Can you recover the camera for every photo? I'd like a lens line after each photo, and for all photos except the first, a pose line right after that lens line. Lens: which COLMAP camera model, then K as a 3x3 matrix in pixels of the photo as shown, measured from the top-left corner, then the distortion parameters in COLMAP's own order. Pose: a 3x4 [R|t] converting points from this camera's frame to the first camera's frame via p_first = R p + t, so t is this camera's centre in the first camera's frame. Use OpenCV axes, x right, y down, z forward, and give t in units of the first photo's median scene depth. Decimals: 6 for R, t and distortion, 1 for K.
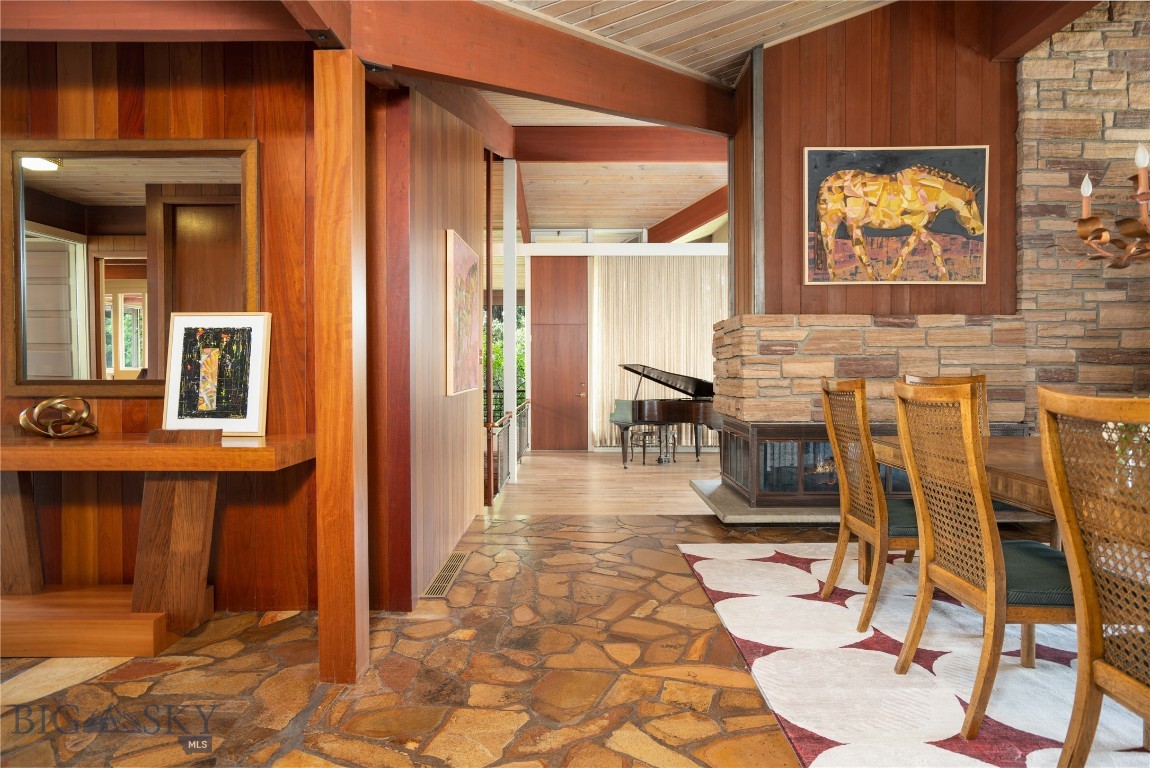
lens RADIAL K [[642.5, 0, 575.0], [0, 642.5, 384.0], [0, 0, 1]] dist [-0.000758, -0.001409]
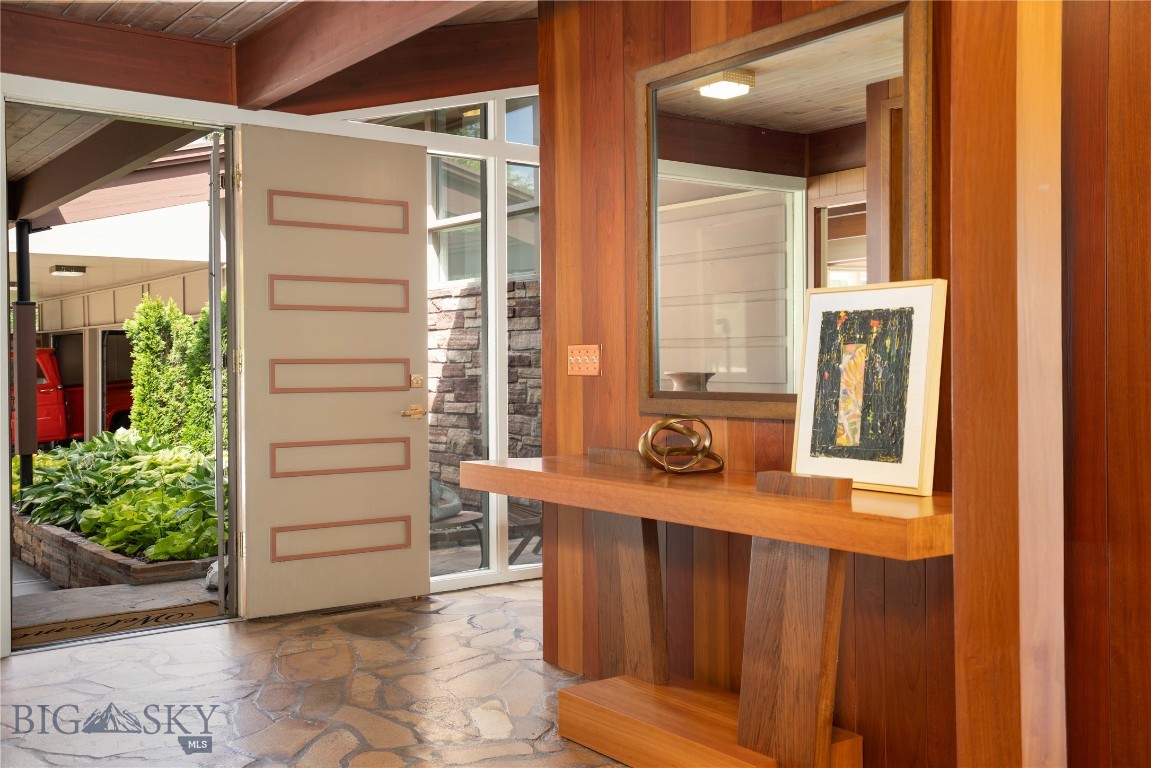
lens RADIAL K [[1146.4, 0, 575.5], [0, 1146.4, 384.0], [0, 0, 1]] dist [0.031028, 0.014644]
pose [[0.588802, 0.012023, -0.808188, 0.156637], [-0.018689, 0.999825, 0.001258, -0.014366], [0.808061, 0.014363, 0.588923, 0.146399]]
